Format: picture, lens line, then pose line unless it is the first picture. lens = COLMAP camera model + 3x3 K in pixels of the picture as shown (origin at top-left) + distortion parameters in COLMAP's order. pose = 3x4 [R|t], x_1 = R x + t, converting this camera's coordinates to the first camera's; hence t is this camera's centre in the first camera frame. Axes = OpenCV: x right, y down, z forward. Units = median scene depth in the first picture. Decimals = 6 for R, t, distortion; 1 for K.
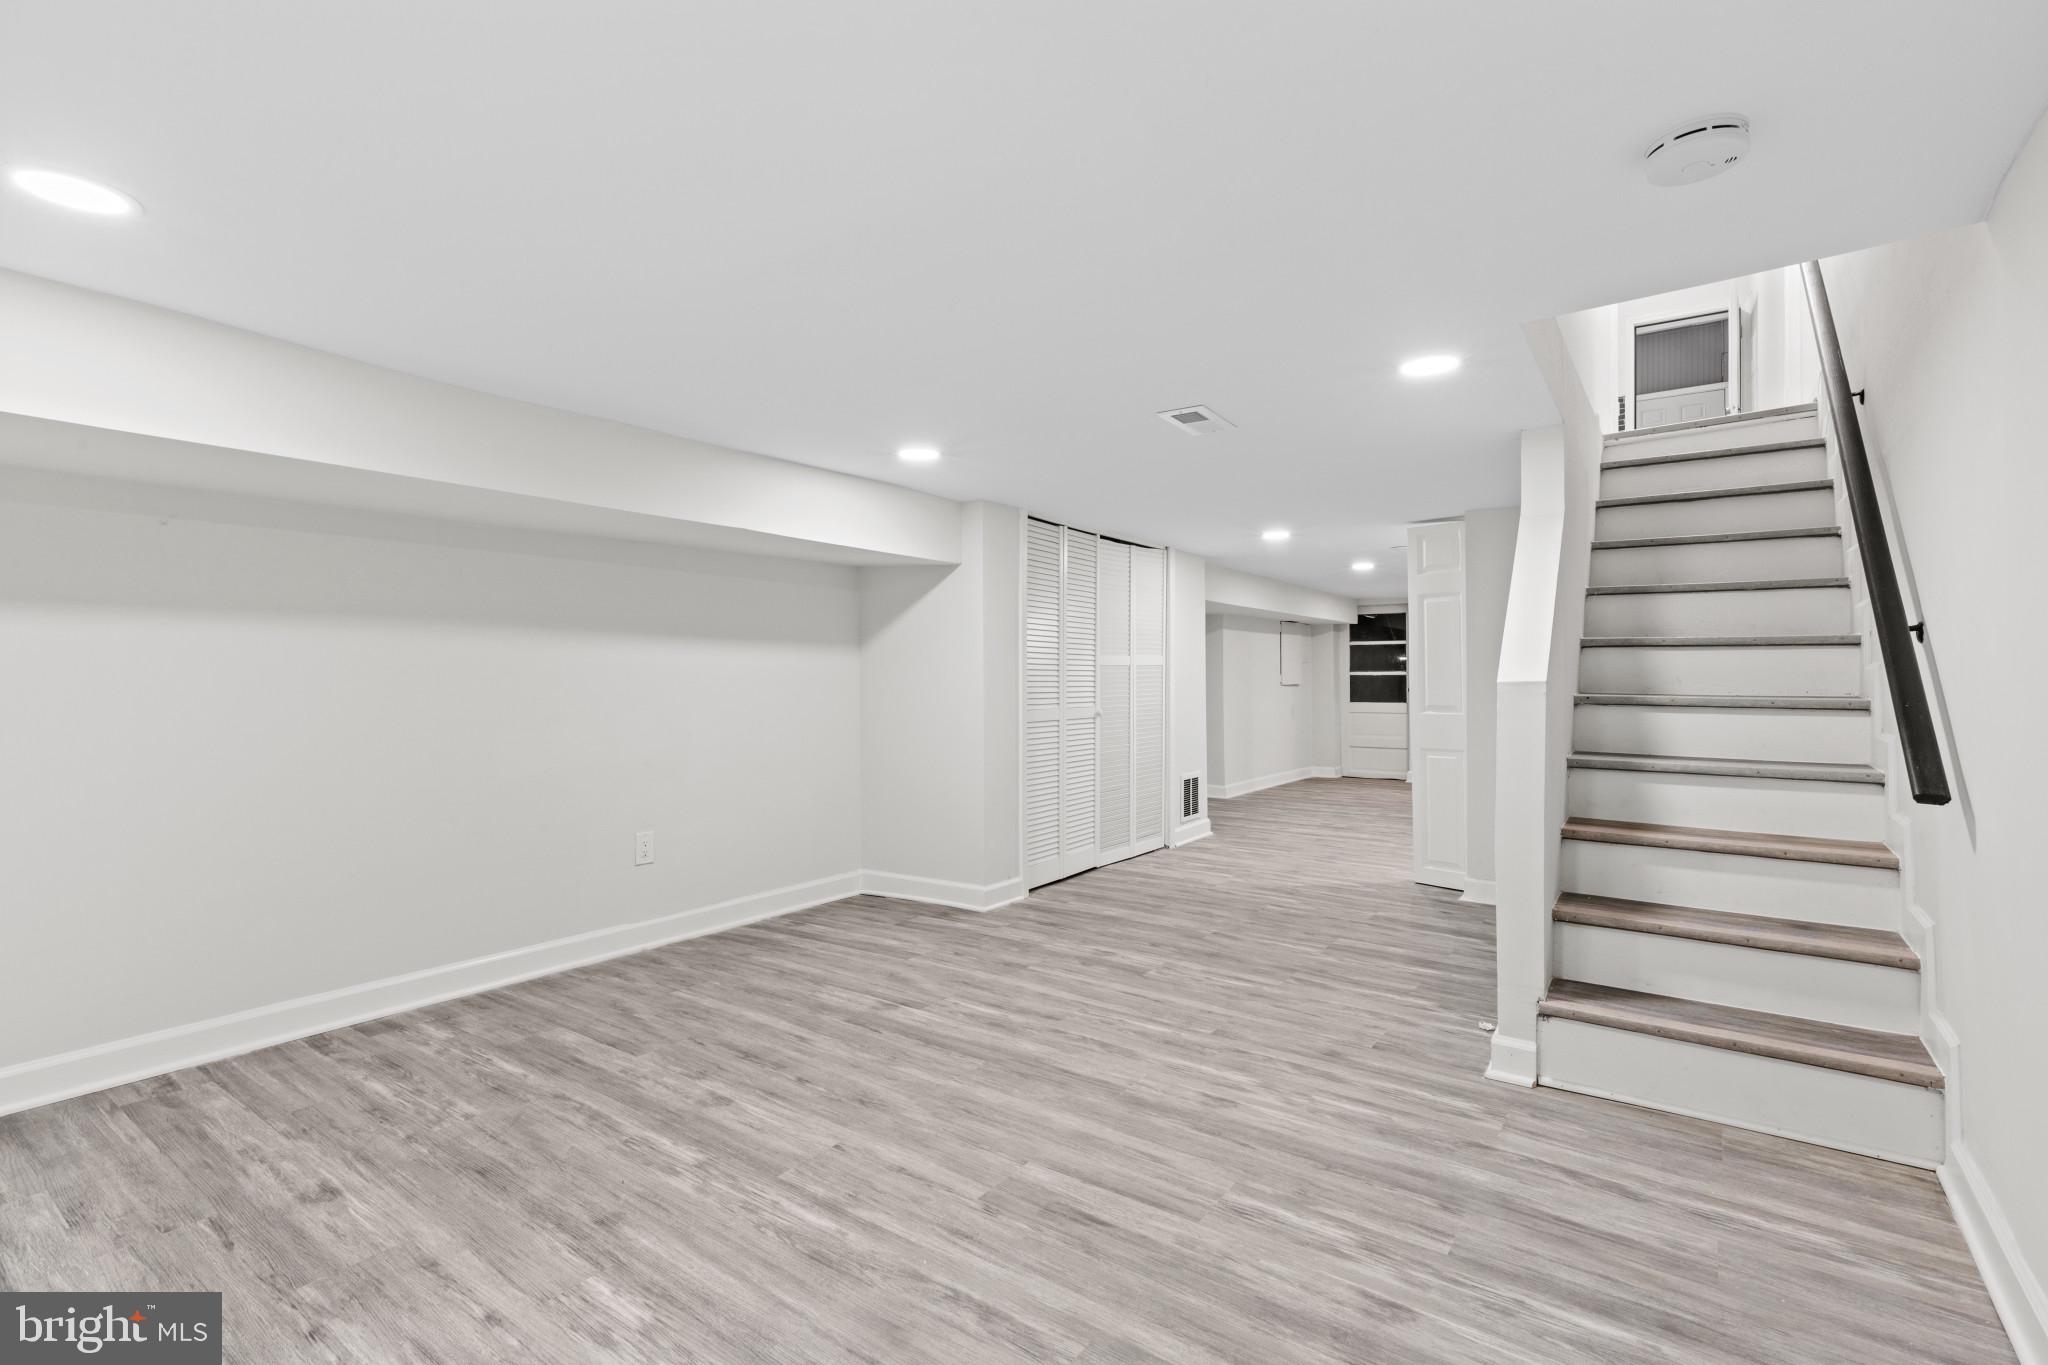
lens RADIAL K [[948.2, 0, 1034.2], [0, 948.2, 682.5], [0, 0, 1]] dist [0.016363, -0.006184]
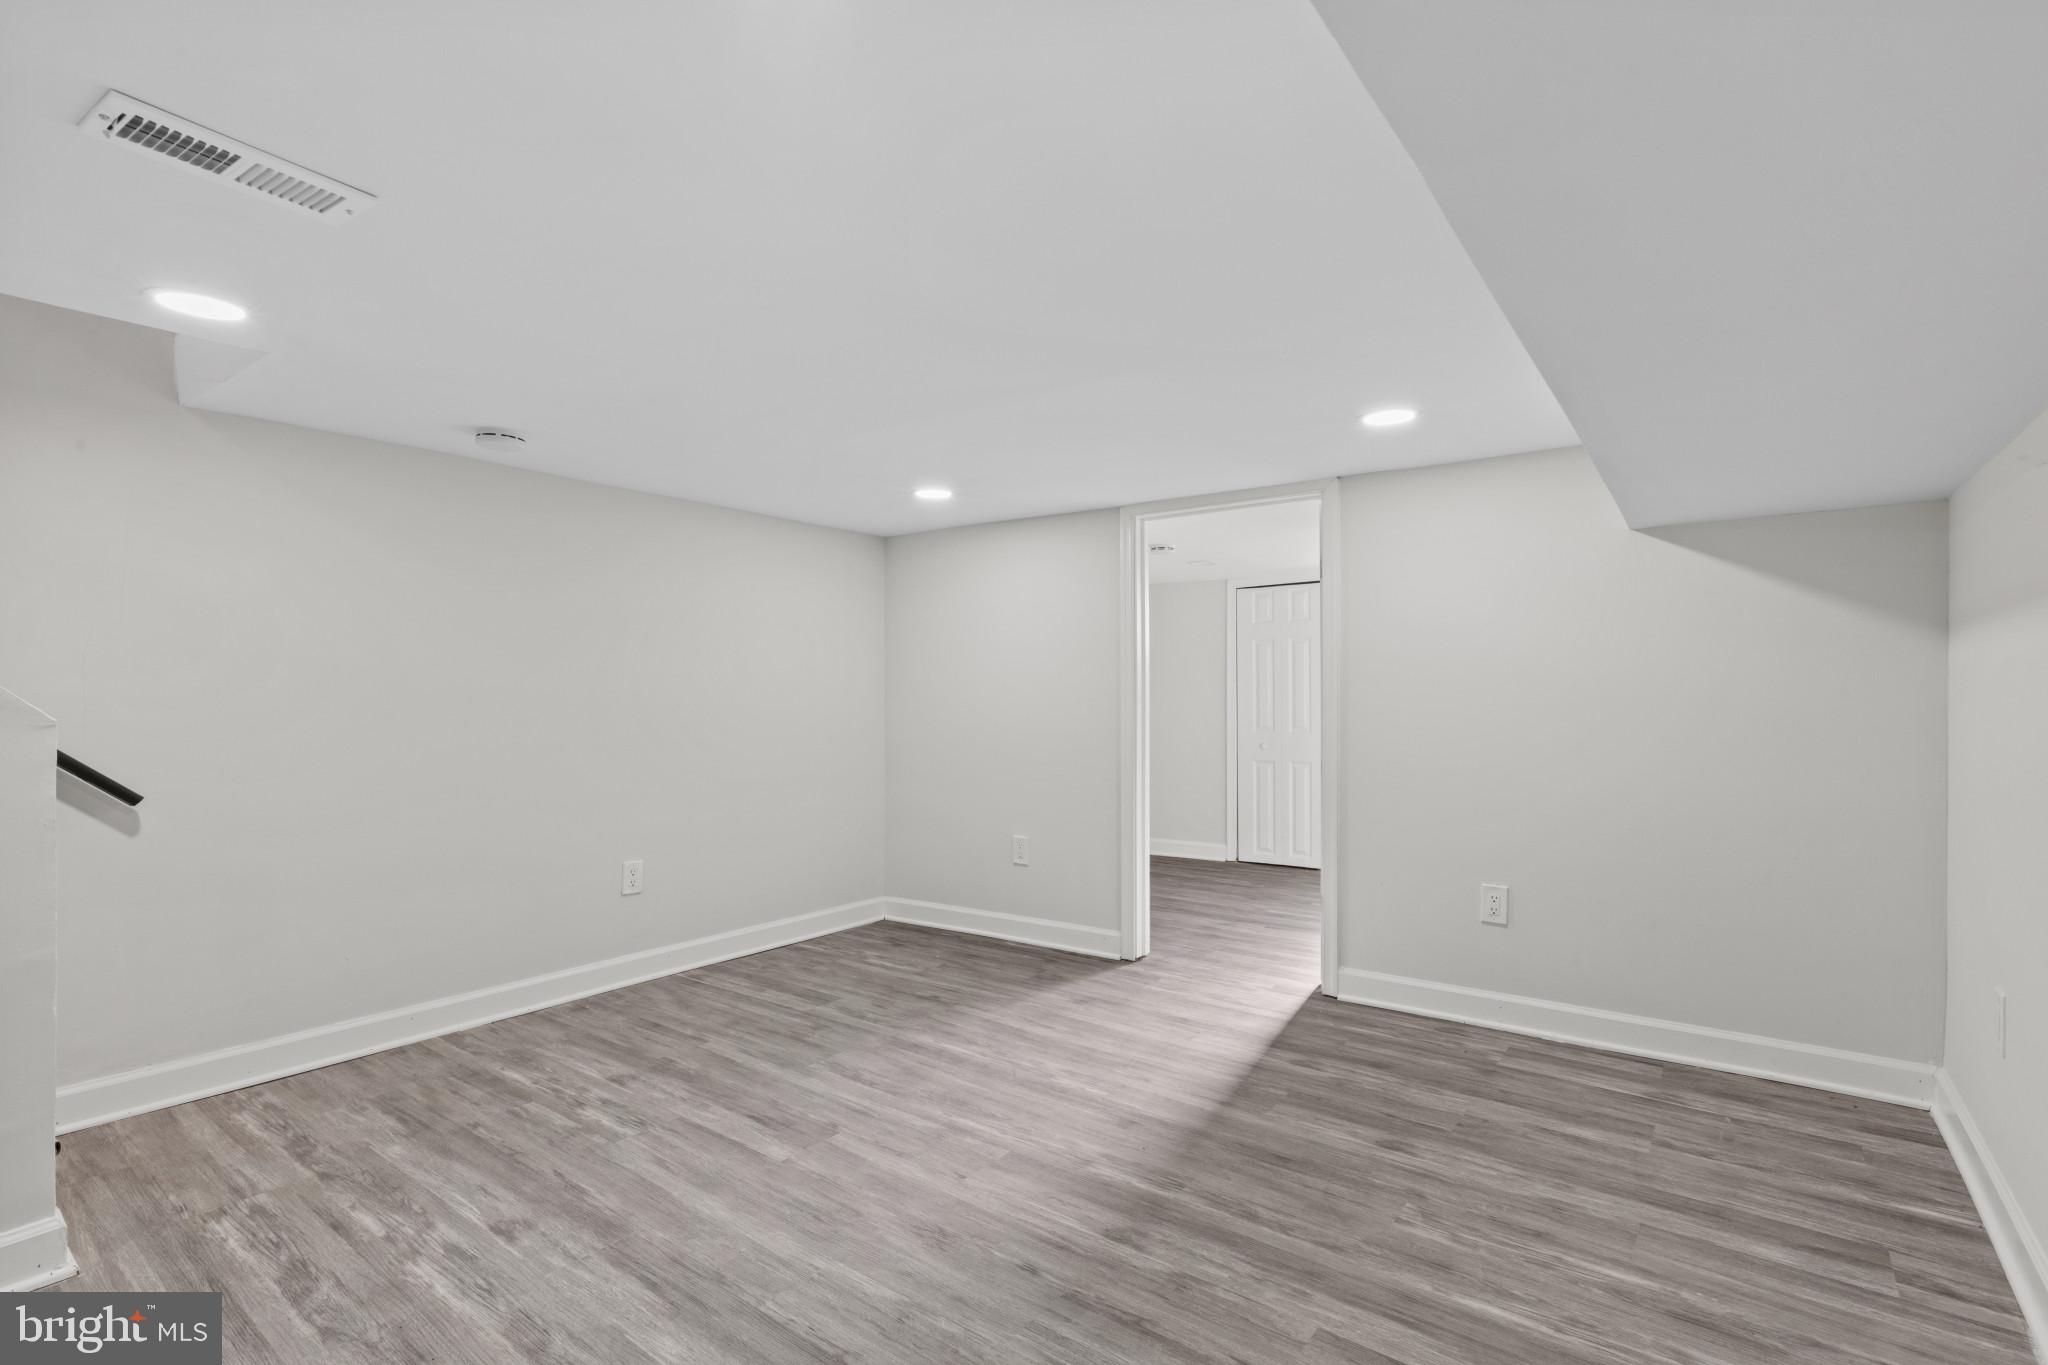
lens RADIAL K [[948.2, 0, 1034.2], [0, 948.2, 682.5], [0, 0, 1]] dist [0.016363, -0.006184]
pose [[-0.999504, 0.008082, 0.030421, -0.281315], [0.007801, 0.999926, -0.009343, -0.018807], [-0.030494, -0.009101, -0.999494, 1.776861]]
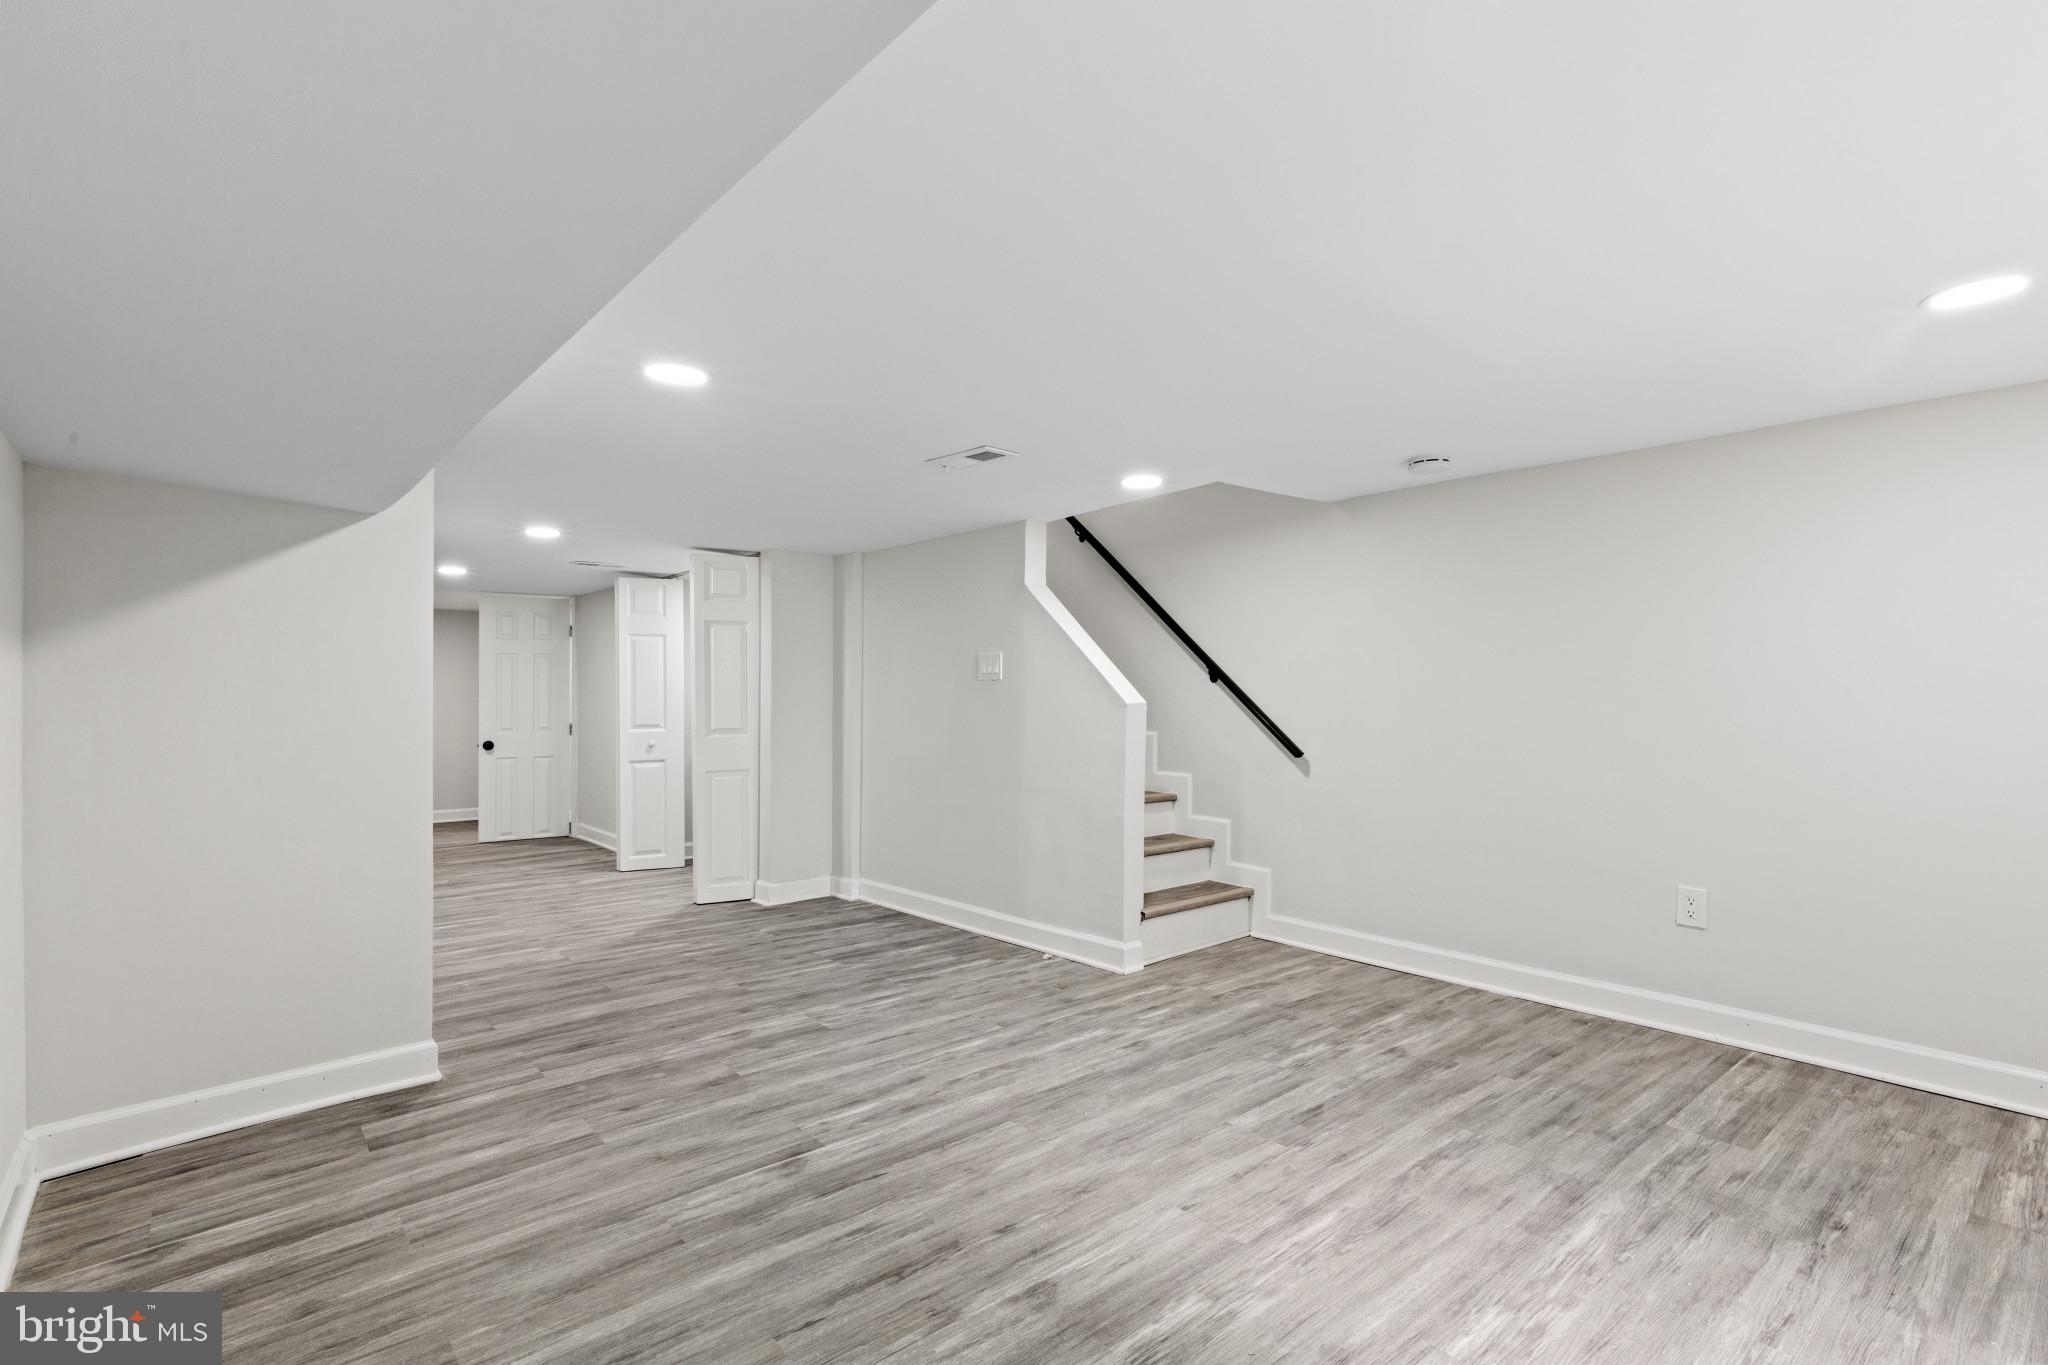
lens RADIAL K [[951.3, 0, 1046.1], [0, 951.3, 697.1], [0, 0, 1]] dist [0.006770, -0.001118]
pose [[0.226845, 0.001126, 0.973930, -1.016018], [0.009630, 0.999948, -0.003399, -0.008571], [-0.973883, 0.010150, 0.226822, 0.813848]]
